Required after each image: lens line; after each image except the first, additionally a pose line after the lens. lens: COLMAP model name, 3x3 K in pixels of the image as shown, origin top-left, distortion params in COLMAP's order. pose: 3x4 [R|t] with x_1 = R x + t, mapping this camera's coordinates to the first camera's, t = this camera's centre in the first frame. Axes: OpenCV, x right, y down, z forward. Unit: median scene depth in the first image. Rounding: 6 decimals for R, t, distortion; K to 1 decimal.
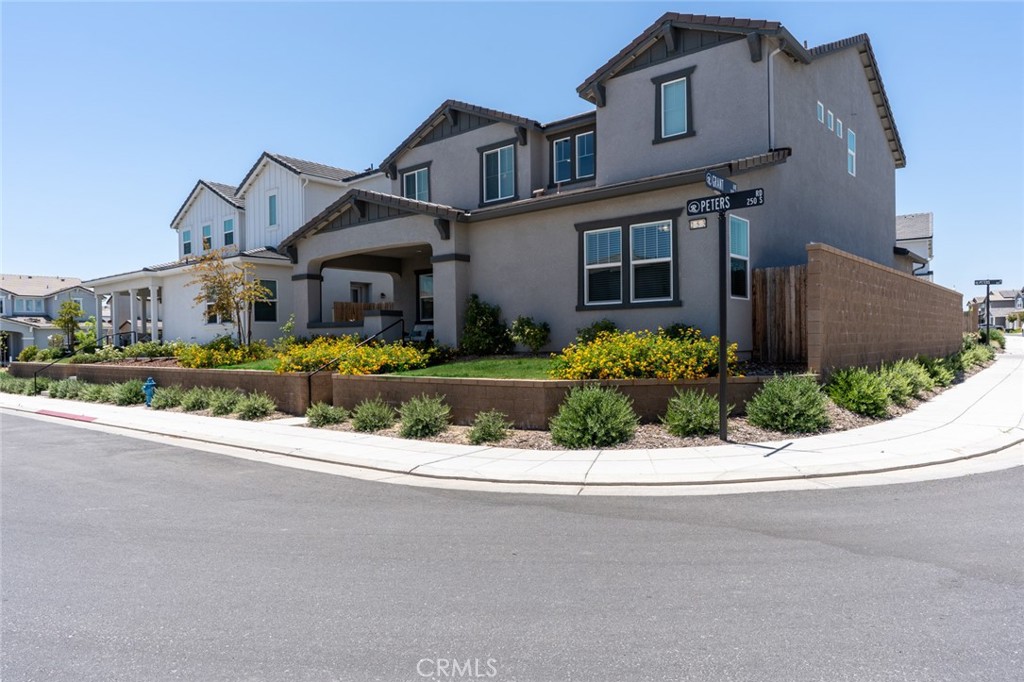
lens RADIAL K [[653.8, 0, 512.5], [0, 653.8, 343.3], [0, 0, 1]] dist [0.002046, 0.001870]
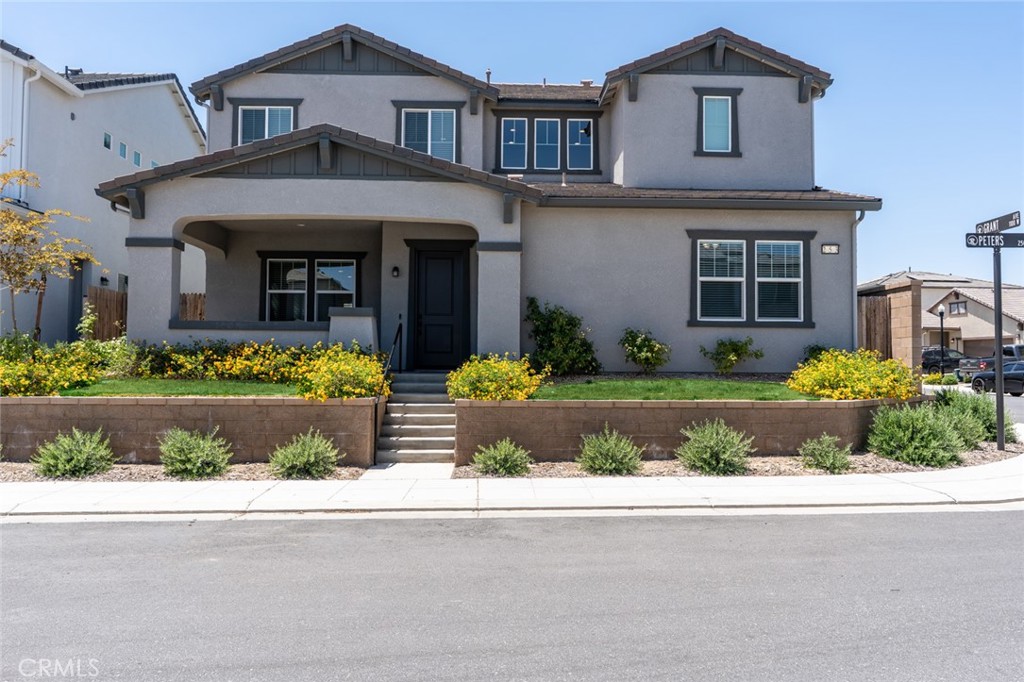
lens RADIAL K [[790.8, 0, 512.7], [0, 790.8, 340.6], [0, 0, 1]] dist [0.004221, -0.000561]
pose [[0.744284, 0.042911, 0.666484, -0.767925], [-0.015254, 0.998766, -0.047271, 0.023962], [-0.667689, 0.025016, 0.744020, 0.339795]]
